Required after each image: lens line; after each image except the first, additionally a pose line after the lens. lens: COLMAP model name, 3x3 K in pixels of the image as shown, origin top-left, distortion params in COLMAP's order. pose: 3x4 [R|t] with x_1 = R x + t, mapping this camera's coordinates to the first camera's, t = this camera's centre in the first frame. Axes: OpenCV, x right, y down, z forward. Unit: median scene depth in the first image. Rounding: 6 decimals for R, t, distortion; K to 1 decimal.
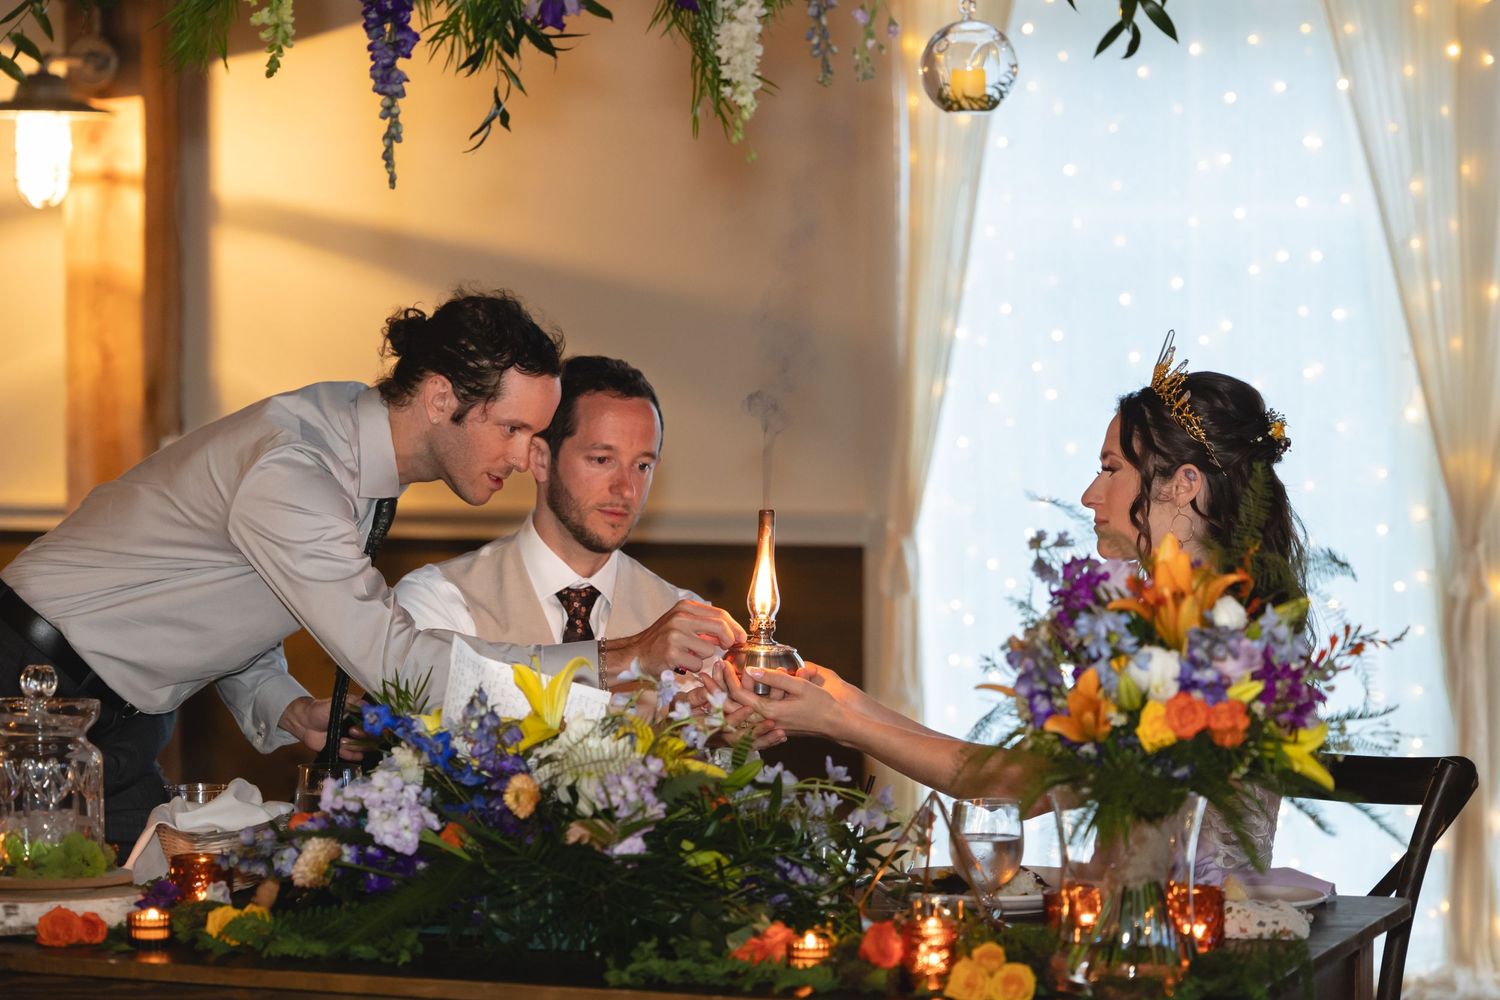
lens RADIAL K [[4735.0, 0, 750.1], [0, 4735.0, 493.9], [0, 0, 1]] dist [-0.197280, 0.000000]
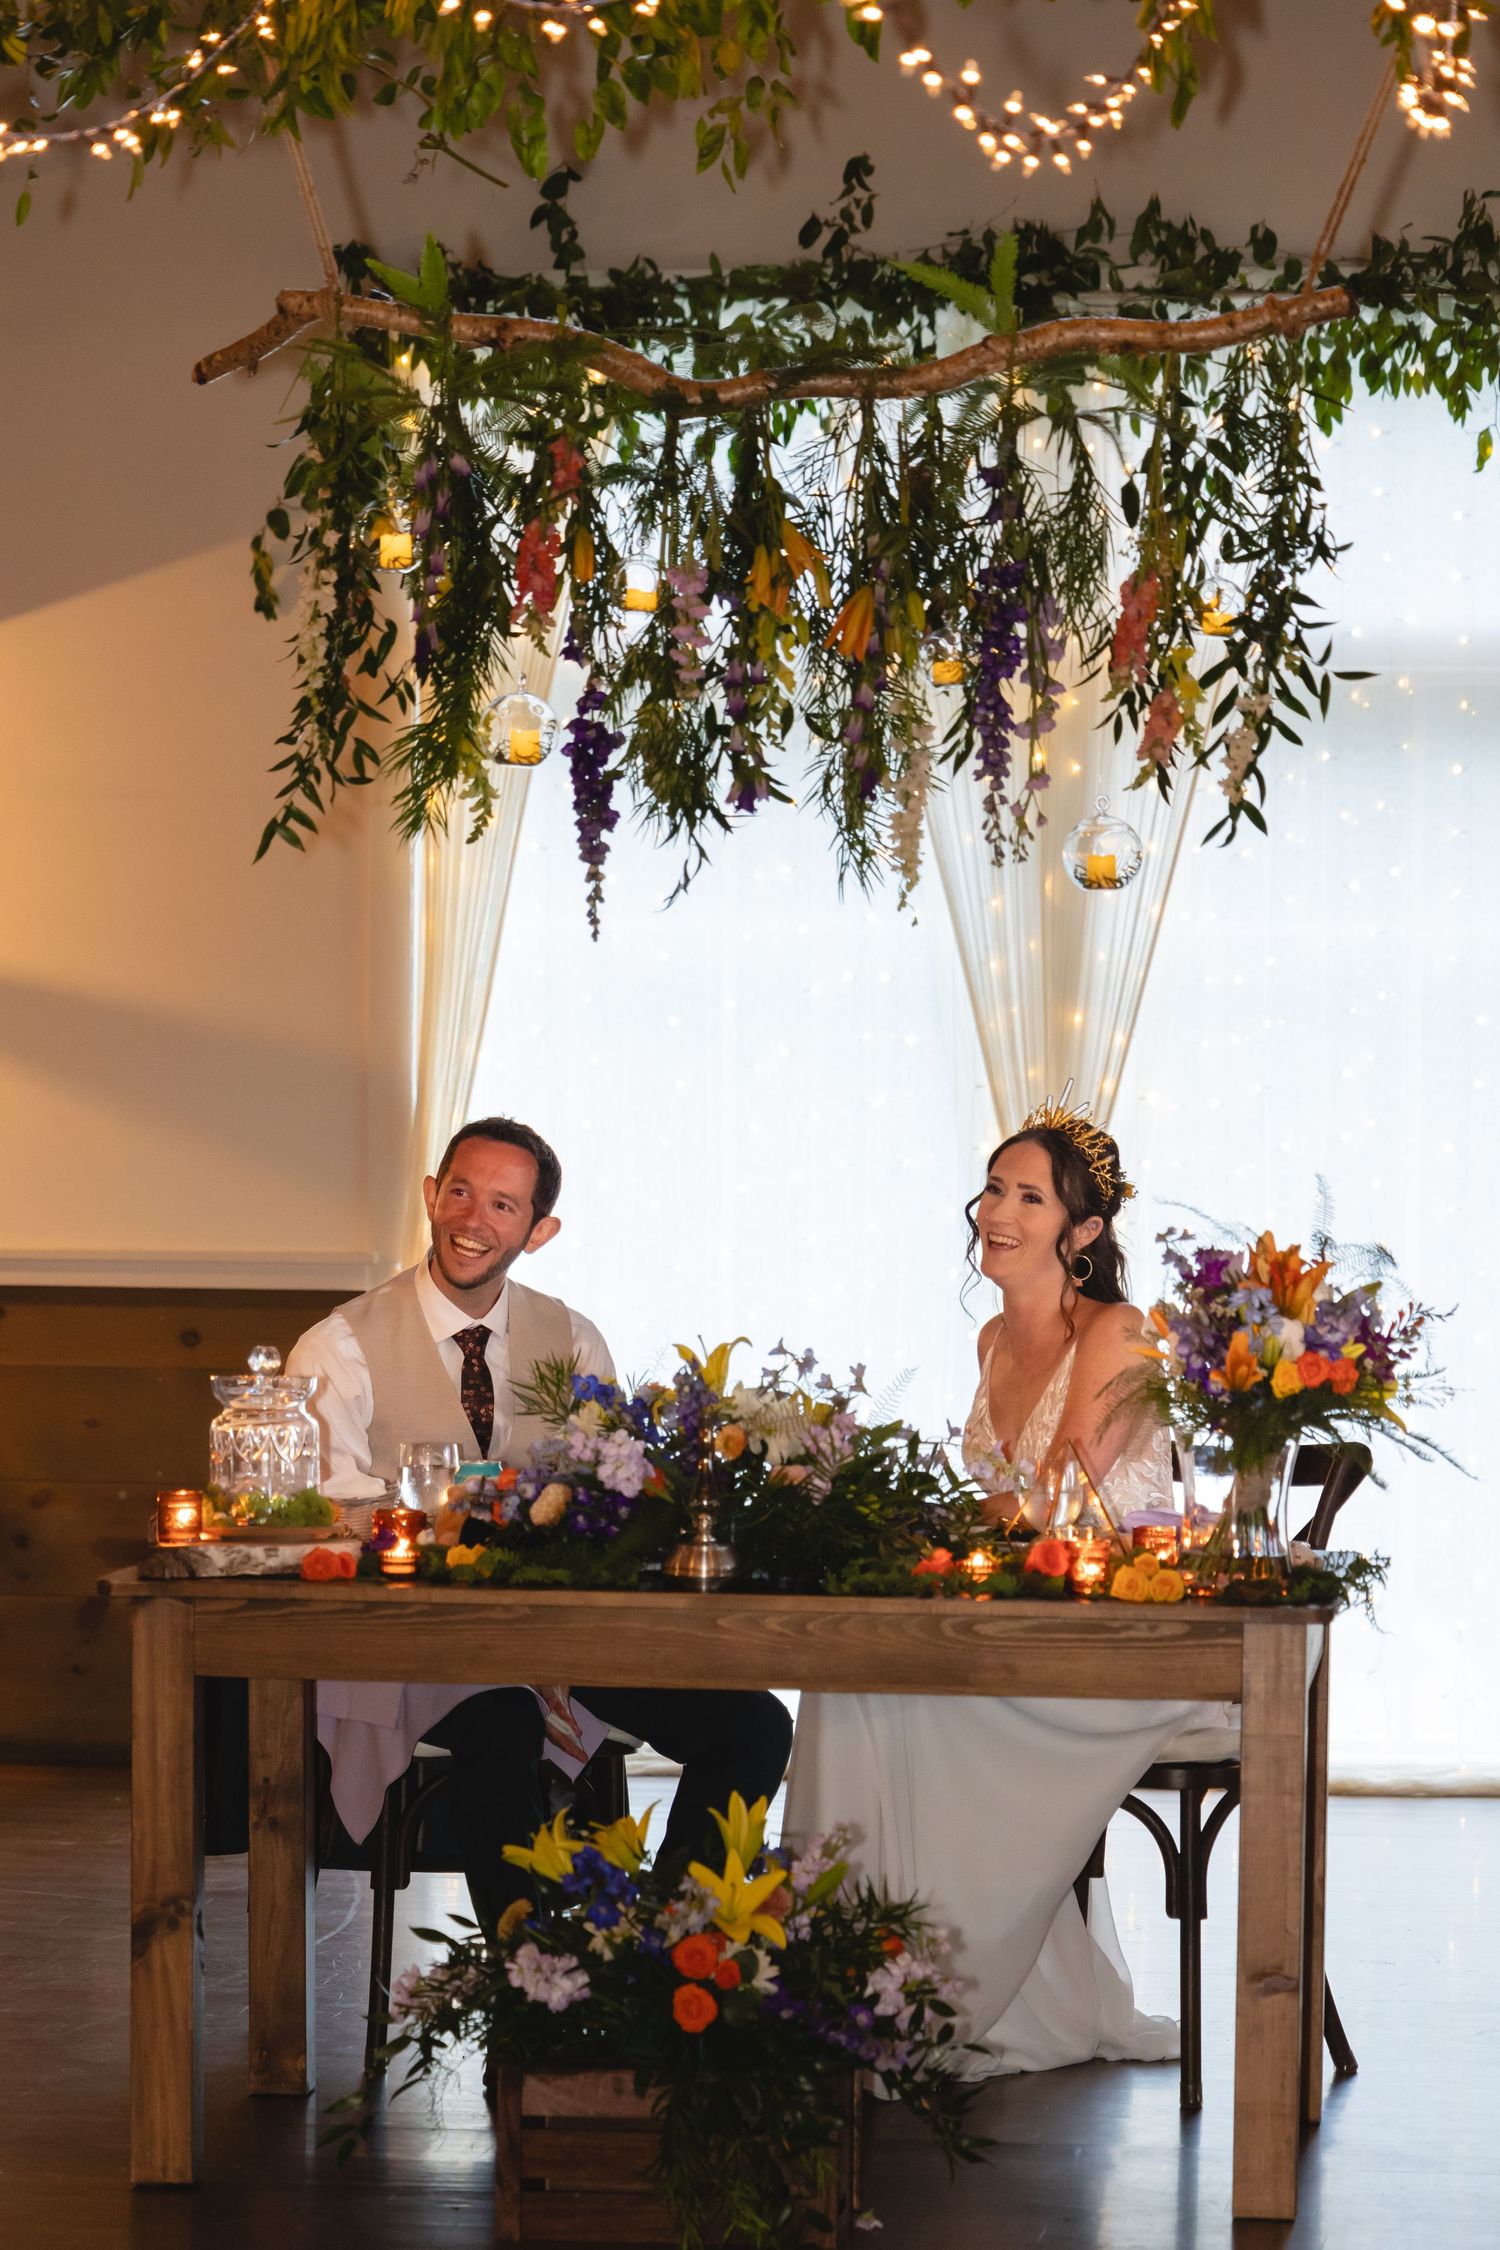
lens RADIAL K [[8238.6, 0, 748.7], [0, 8238.6, 1126.5], [0, 0, 1]] dist [-0.481686, 0.000000]
pose [[0.972336, 0.007395, 0.233471, -0.522286], [-0.001928, 0.999719, -0.023637, 0.030887], [-0.233580, 0.022533, 0.972076, -1.022375]]
